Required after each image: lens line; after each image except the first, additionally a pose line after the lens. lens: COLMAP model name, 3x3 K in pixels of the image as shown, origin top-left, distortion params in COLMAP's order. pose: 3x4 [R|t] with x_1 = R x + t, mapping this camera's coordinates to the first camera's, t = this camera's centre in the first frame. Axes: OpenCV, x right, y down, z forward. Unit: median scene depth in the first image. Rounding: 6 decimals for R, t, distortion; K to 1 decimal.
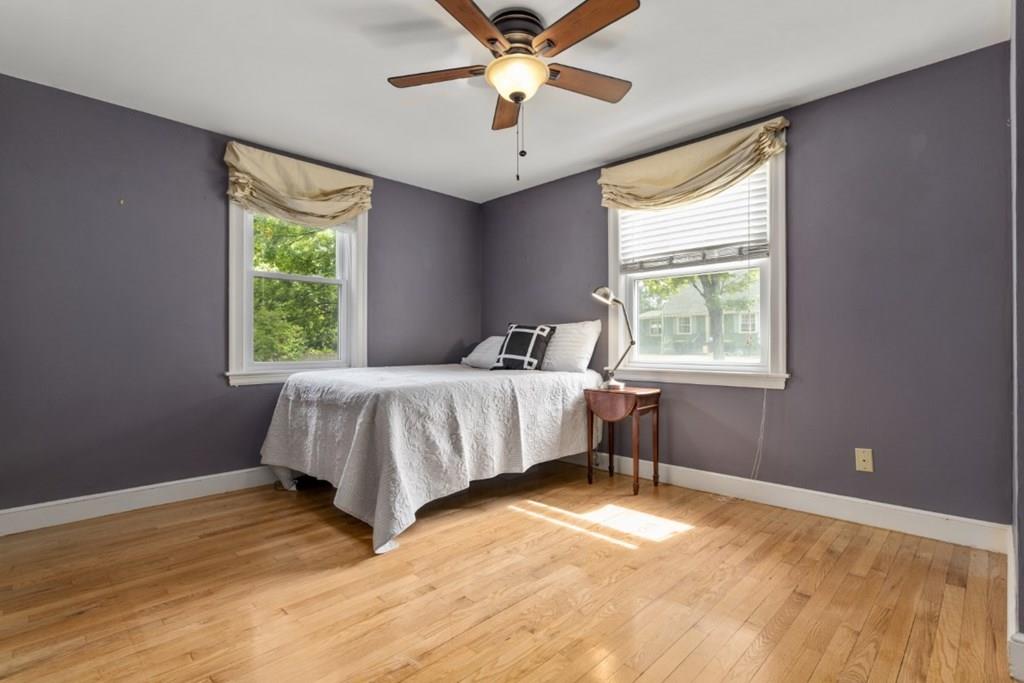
lens RADIAL K [[492.5, 0, 513.6], [0, 492.5, 343.5], [0, 0, 1]] dist [0.001147, 0.001626]
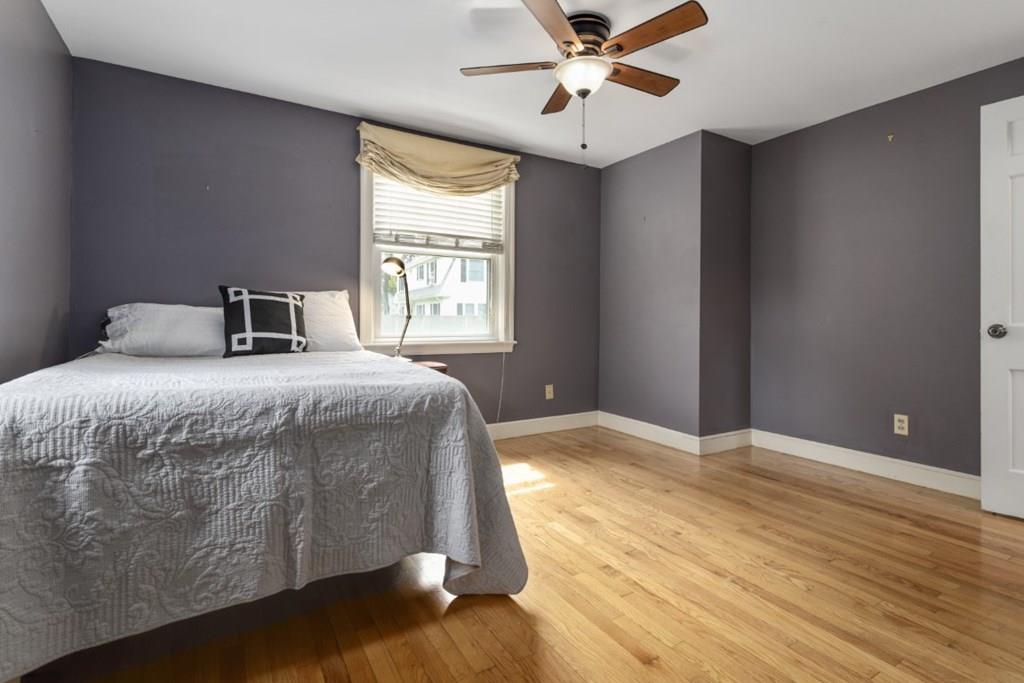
lens RADIAL K [[492.5, 0, 538.7], [0, 492.5, 319.9], [0, 0, 1]] dist [0.001147, 0.001626]
pose [[0.221650, 0.004697, 0.975115, -0.745552], [-0.006344, 0.999974, -0.003375, 0.006299], [-0.975106, -0.005438, 0.221674, 0.593146]]
